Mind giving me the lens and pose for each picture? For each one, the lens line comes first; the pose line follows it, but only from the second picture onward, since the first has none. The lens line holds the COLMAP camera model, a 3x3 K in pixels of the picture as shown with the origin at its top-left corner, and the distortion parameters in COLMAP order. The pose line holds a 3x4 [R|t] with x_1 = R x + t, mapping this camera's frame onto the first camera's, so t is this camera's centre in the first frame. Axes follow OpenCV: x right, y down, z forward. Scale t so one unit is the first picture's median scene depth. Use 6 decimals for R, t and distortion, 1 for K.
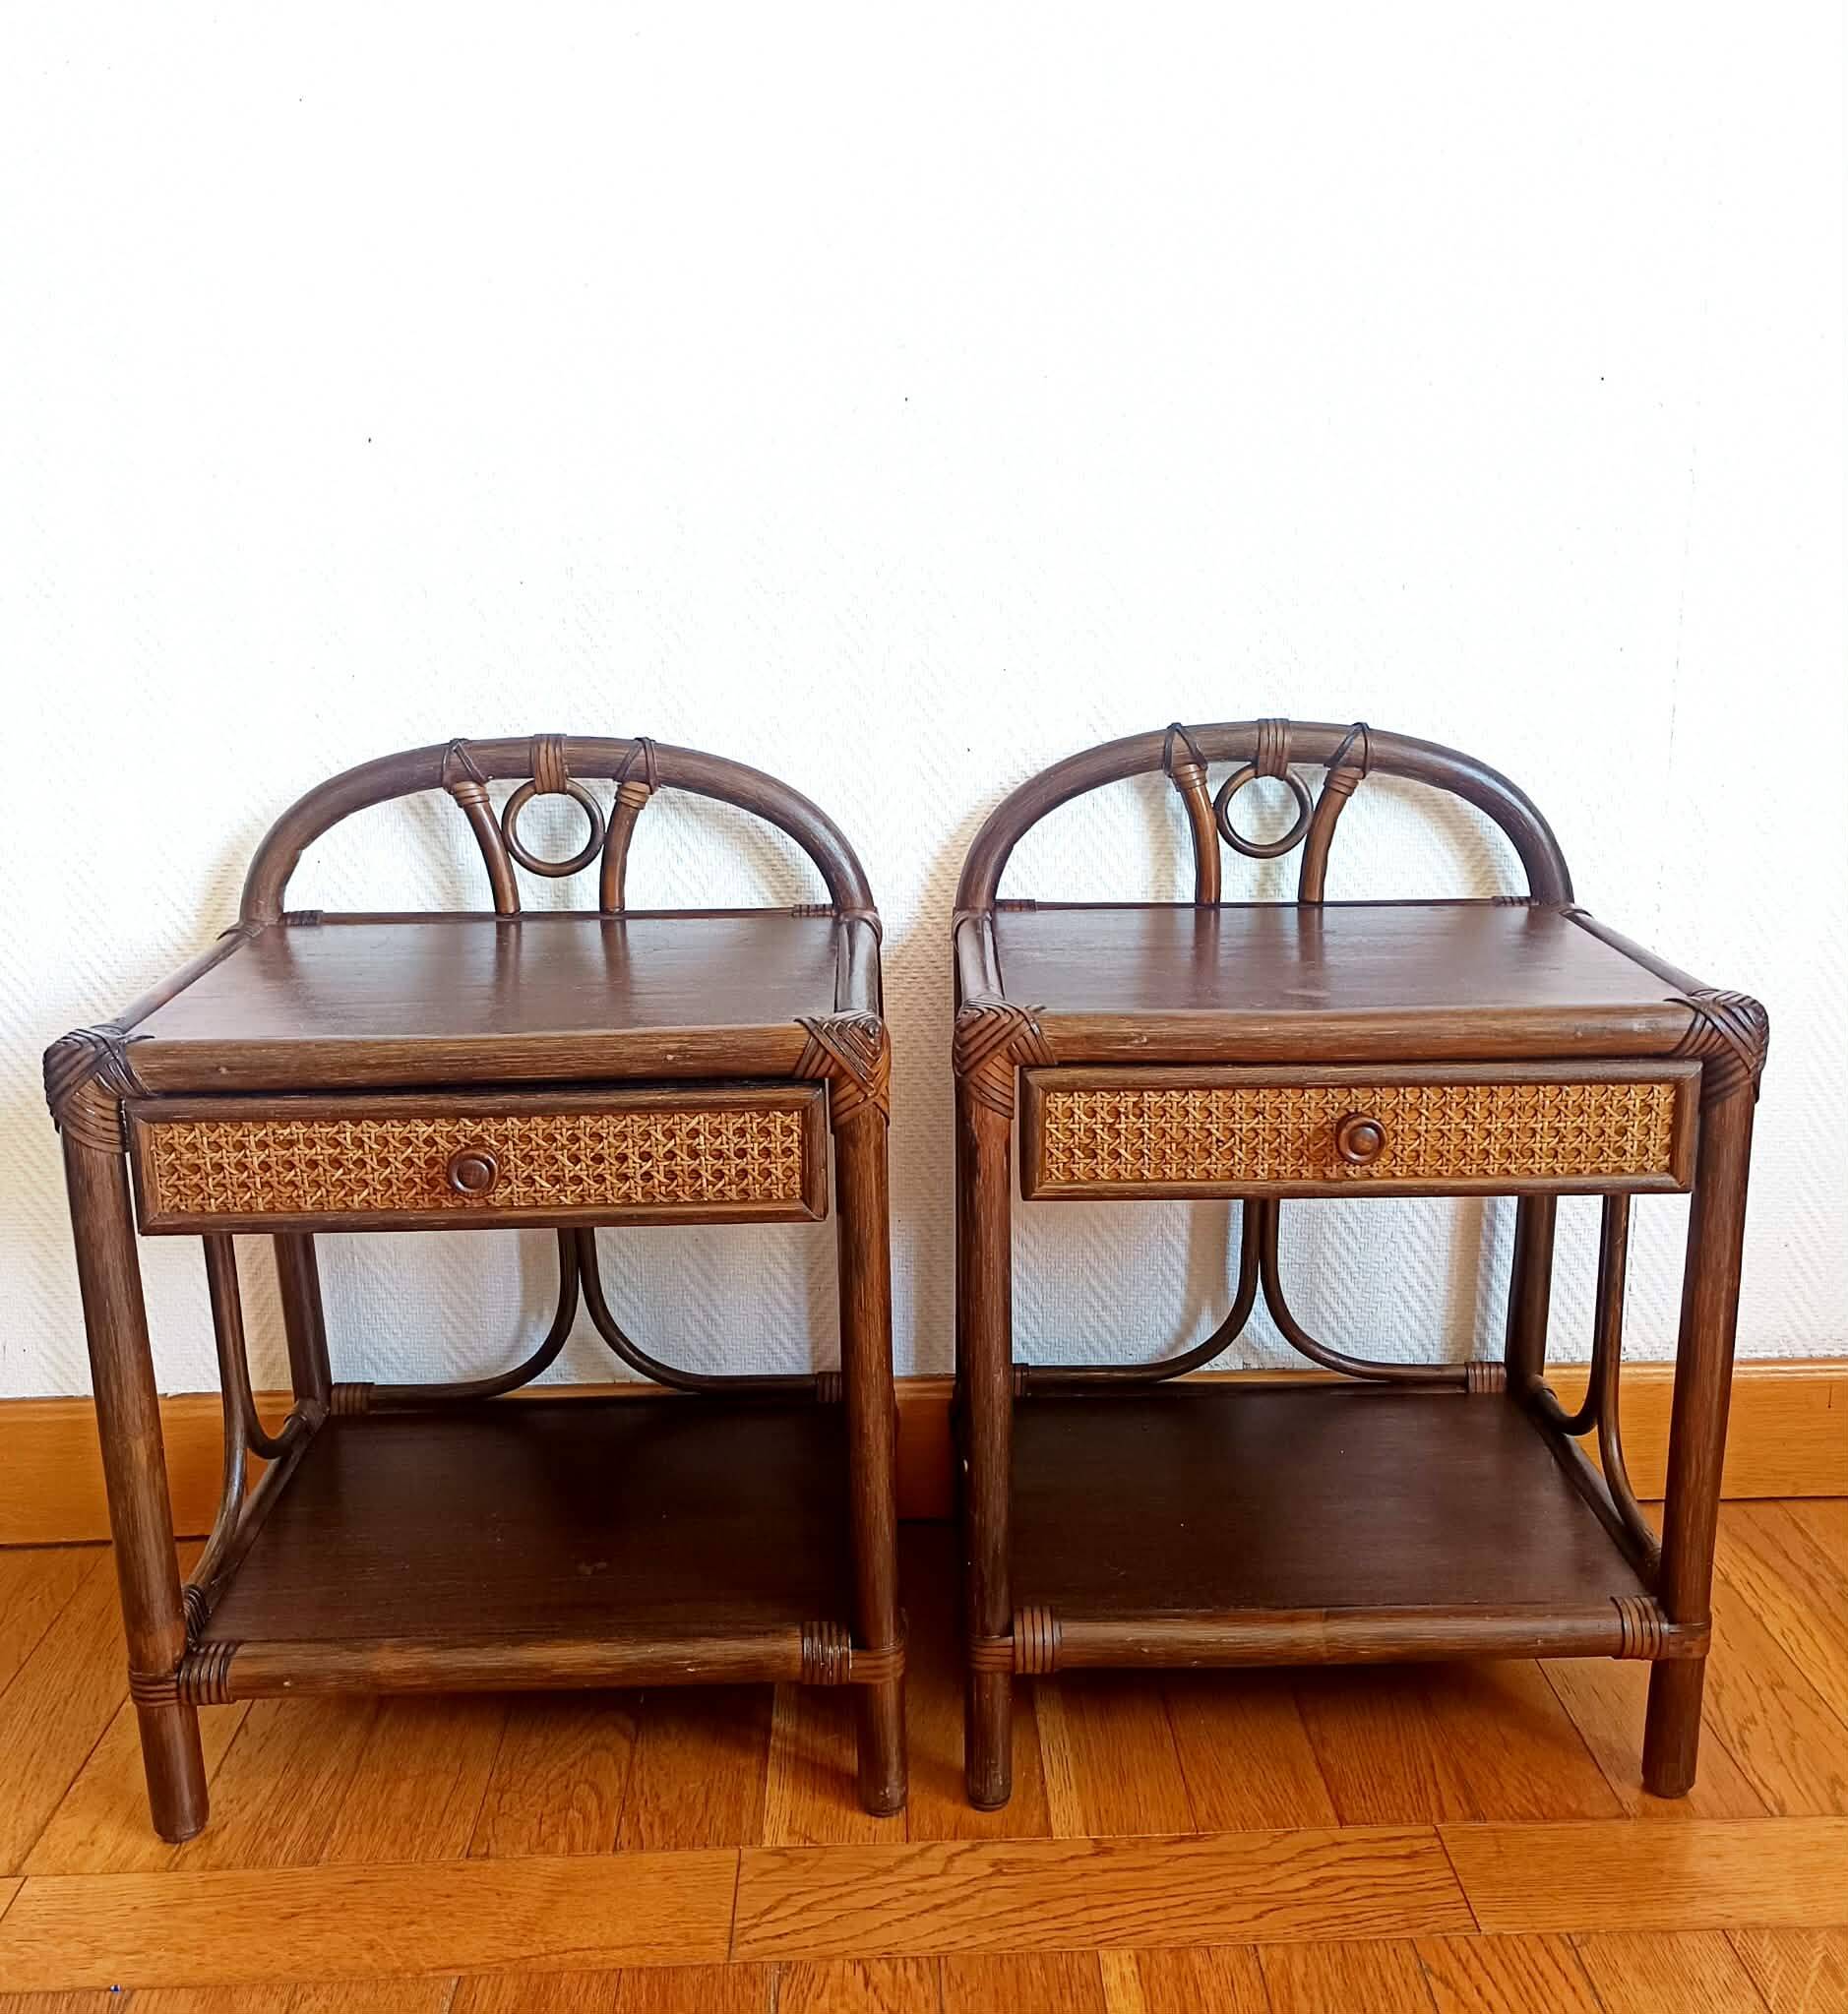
lens RADIAL K [[1822.5, 0, 929.1], [0, 1822.5, 949.6], [0, 0, 1]] dist [0.015548, -0.011238]
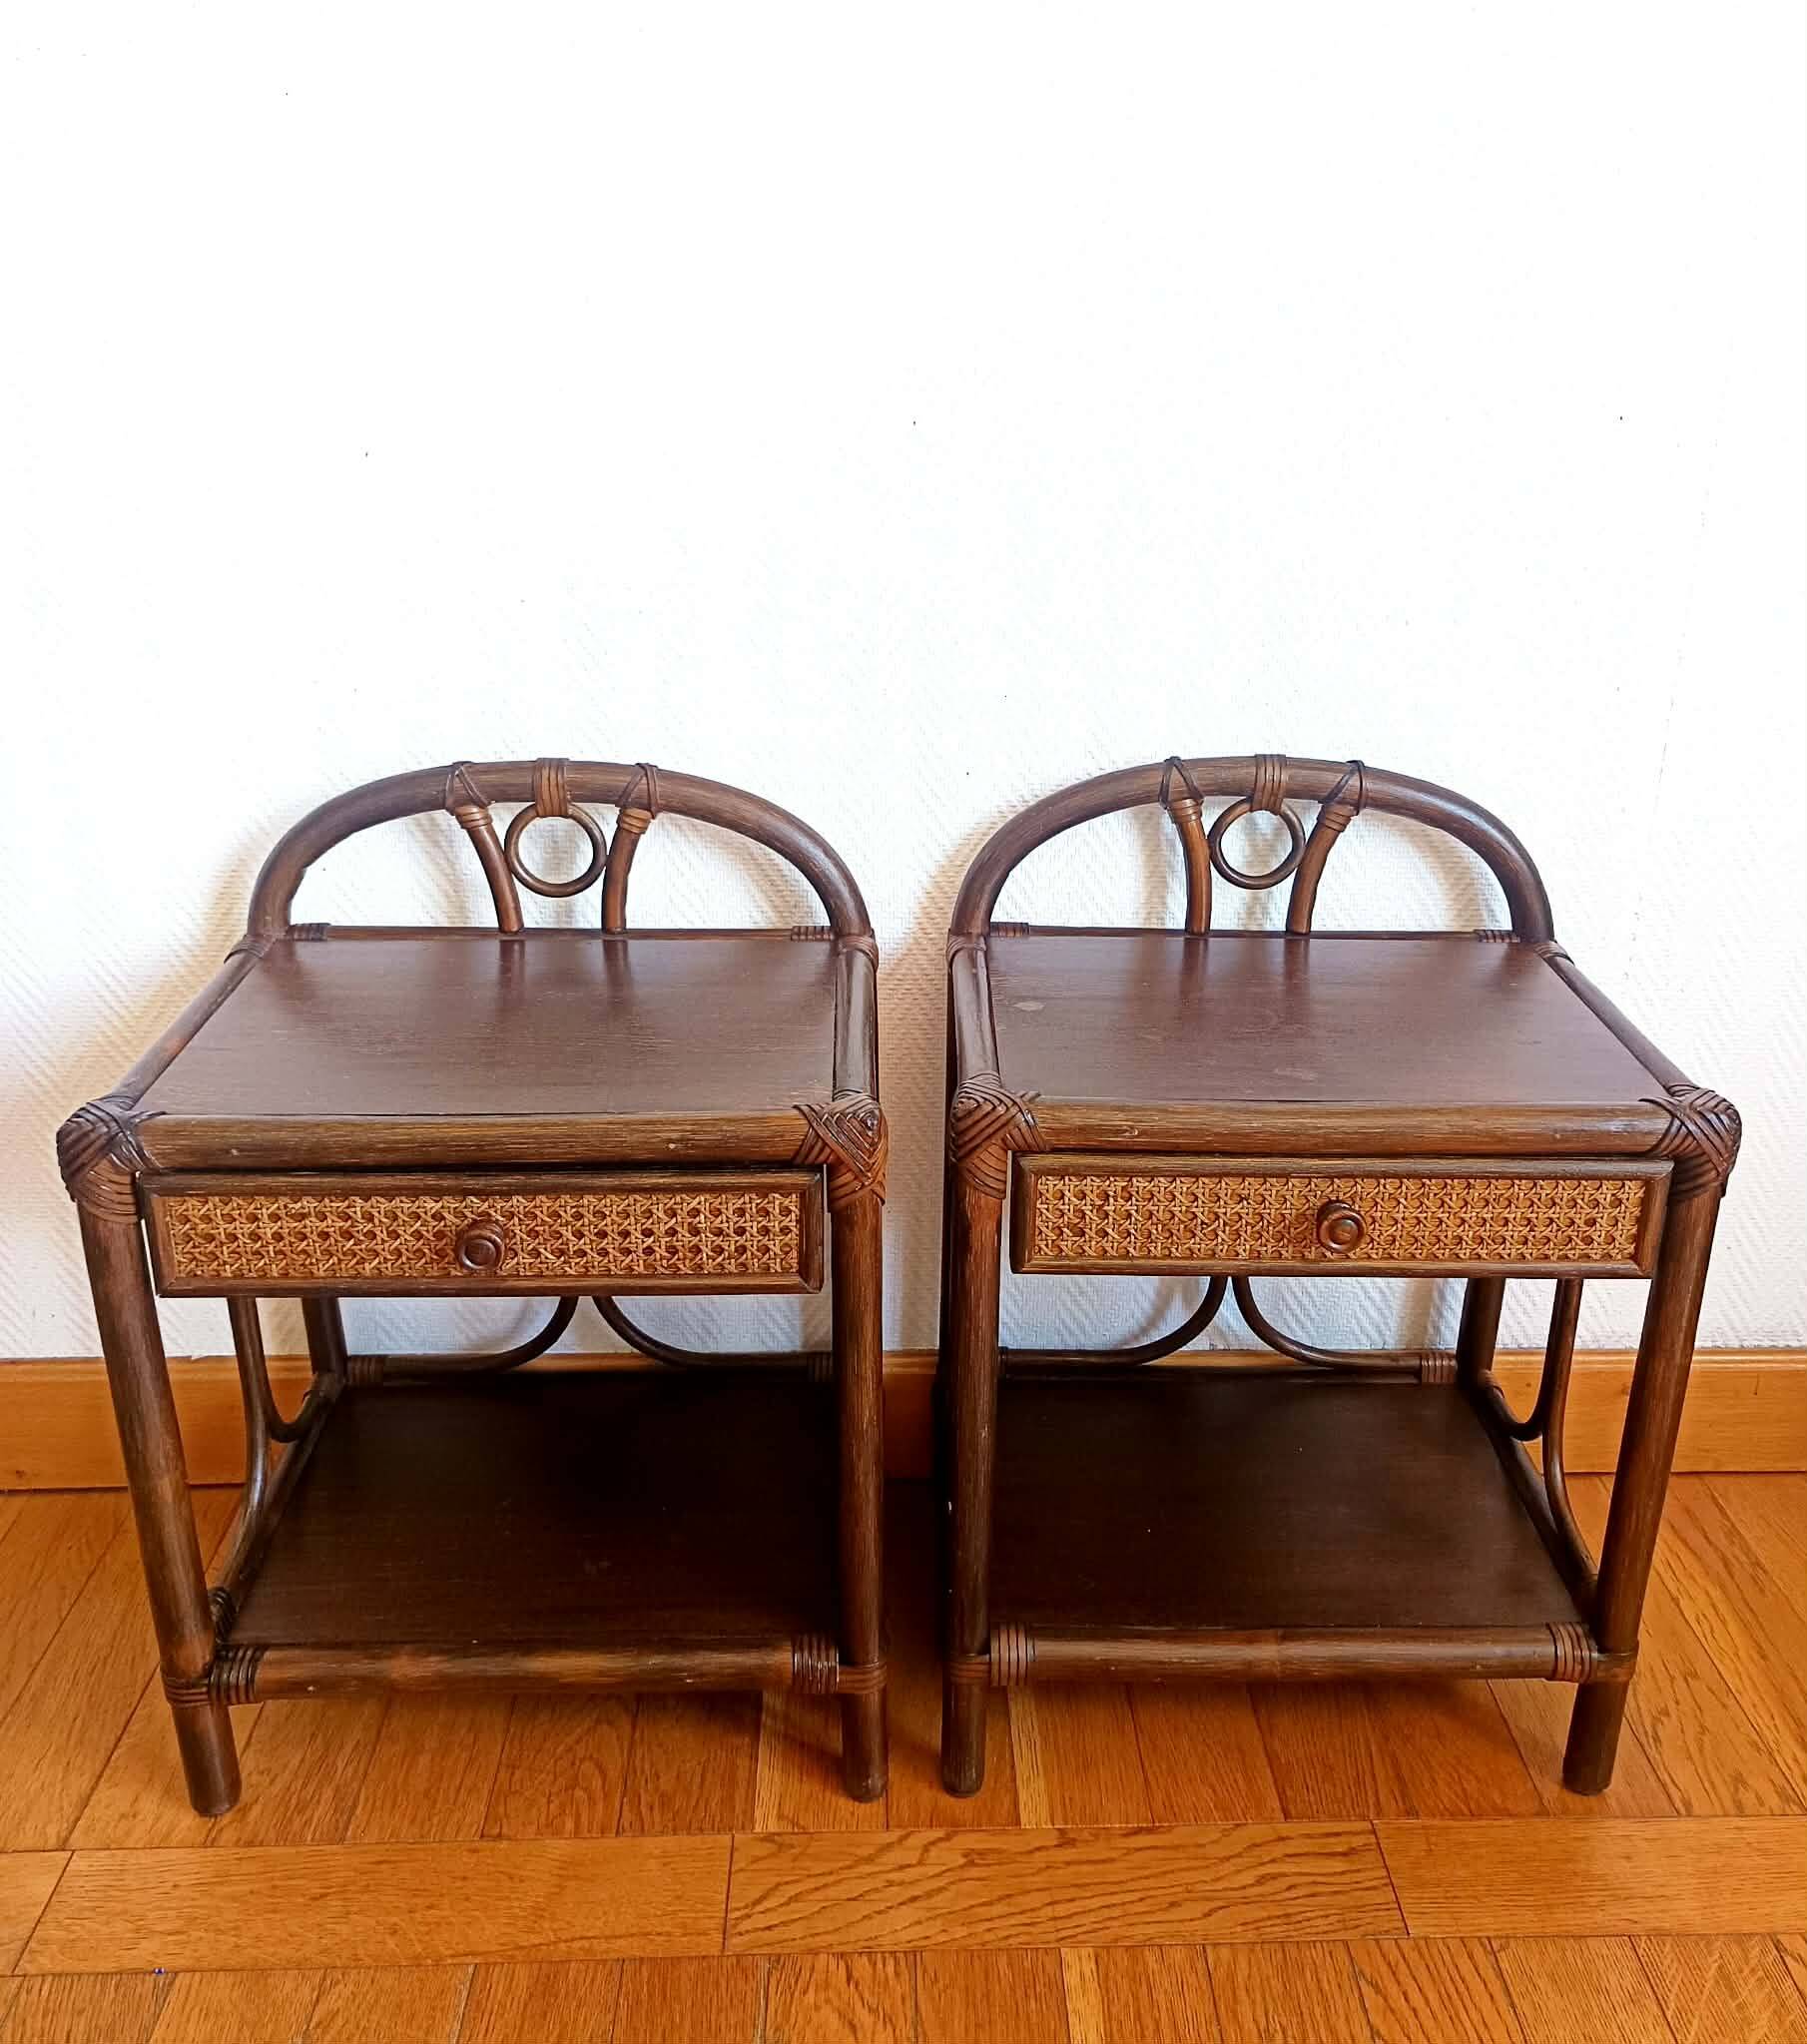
lens RADIAL K [[1726.6, 0, 927.9], [0, 1726.6, 964.0], [0, 0, 1]] dist [0.007644, -0.004101]
pose [[0.999677, 0.022185, 0.012370, -0.012187], [-0.023599, 0.991338, 0.129194, -0.159638], [-0.009397, -0.129444, 0.991542, 0.048374]]
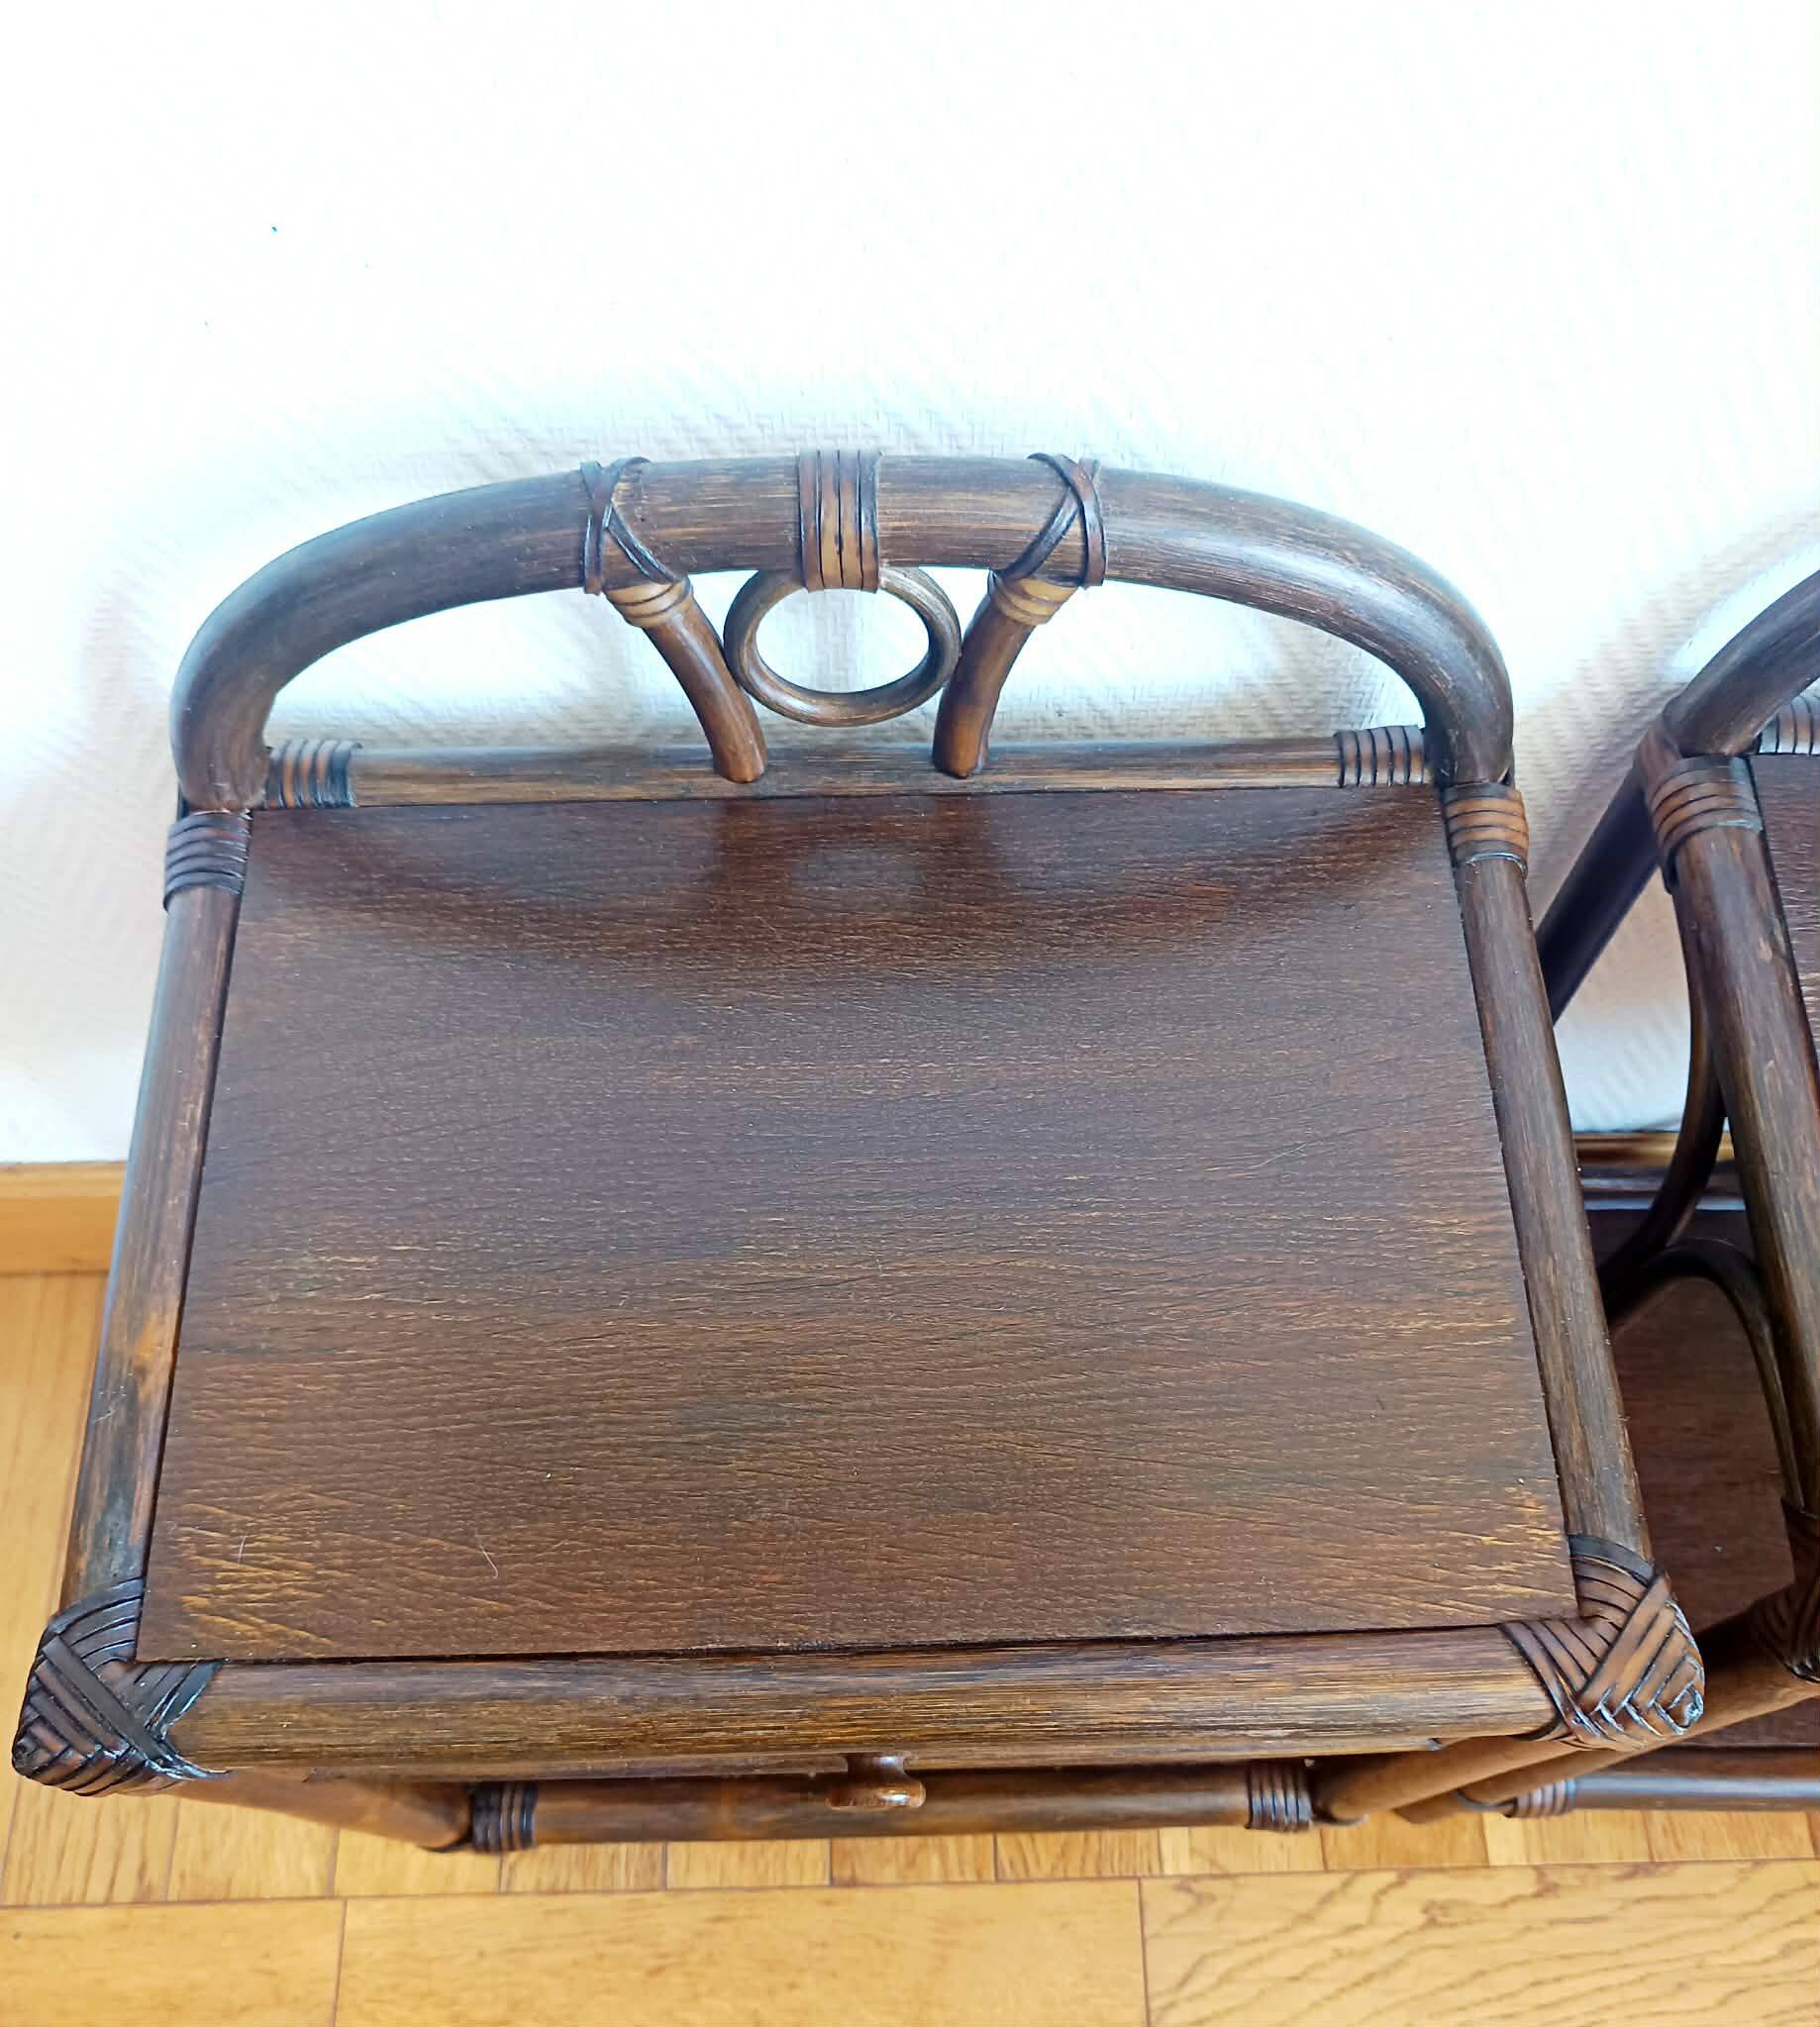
lens RADIAL K [[1732.2, 0, 917.5], [0, 1732.2, 1216.7], [0, 0, 1]] dist [-0.012820, 0.021194]
pose [[0.999846, 0.013359, 0.011394, -0.230057], [-0.017091, 0.591966, 0.805782, -0.381082], [0.004020, -0.805852, 0.592103, 0.780560]]
